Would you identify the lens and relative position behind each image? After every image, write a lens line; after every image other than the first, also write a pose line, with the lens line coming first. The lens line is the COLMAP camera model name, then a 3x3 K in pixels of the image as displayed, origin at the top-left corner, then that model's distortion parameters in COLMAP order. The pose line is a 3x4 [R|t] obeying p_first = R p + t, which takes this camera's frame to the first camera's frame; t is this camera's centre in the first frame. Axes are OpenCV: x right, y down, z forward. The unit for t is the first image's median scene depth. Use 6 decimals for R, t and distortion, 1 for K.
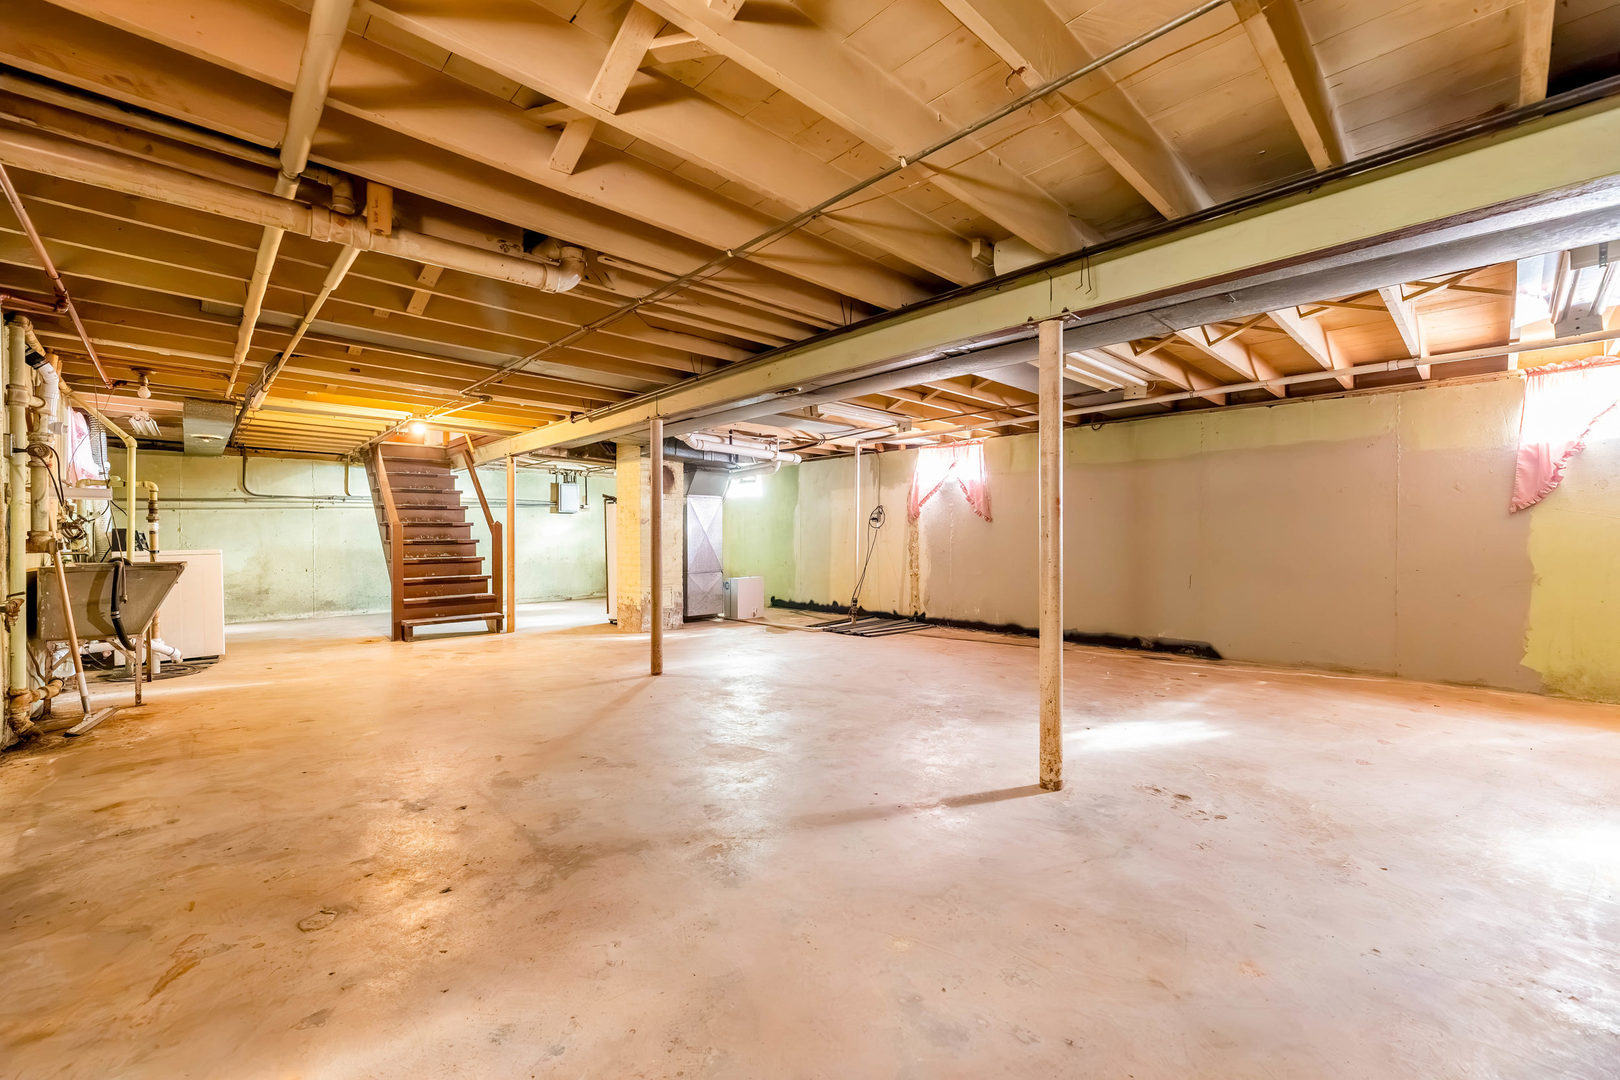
lens RADIAL K [[653.6, 0, 801.3], [0, 653.6, 538.3], [0, 0, 1]] dist [0.000240, 0.000003]
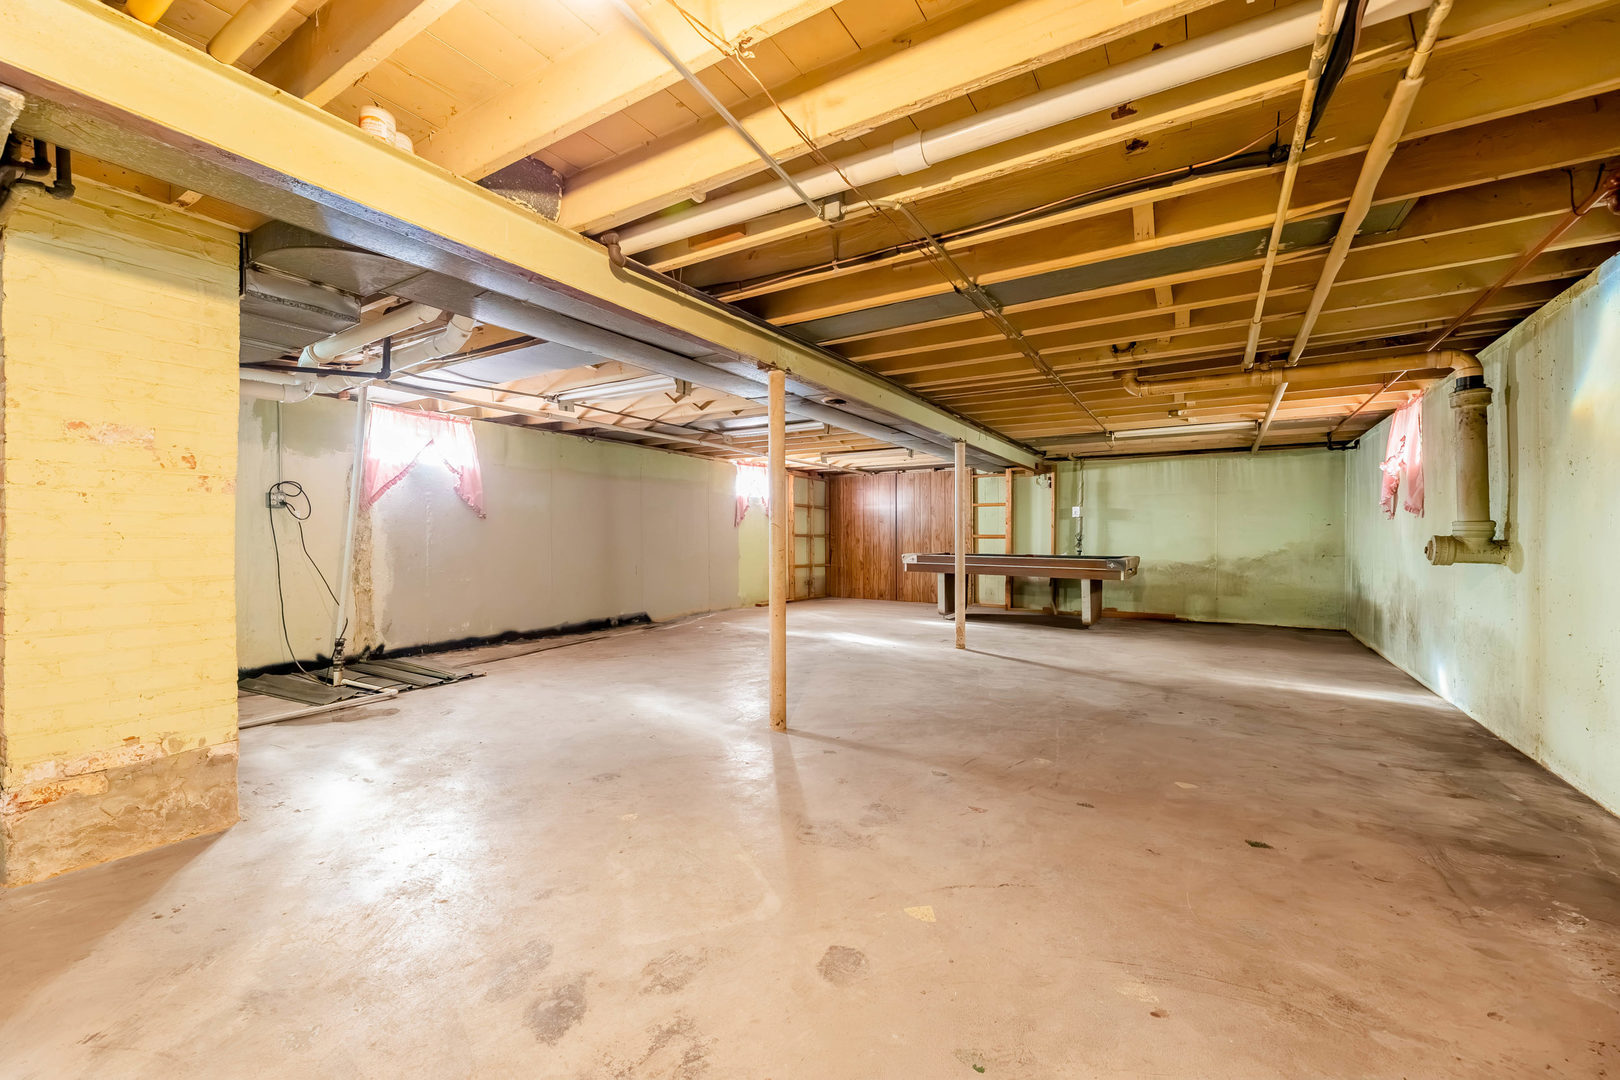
lens RADIAL K [[653.6, 0, 801.3], [0, 653.6, 538.3], [0, 0, 1]] dist [0.000240, 0.000003]
pose [[-0.246714, -0.000795, 0.969088, -1.056979], [-0.002105, 0.999998, 0.000285, 0.000852], [-0.969086, -0.001970, -0.246715, 1.329630]]
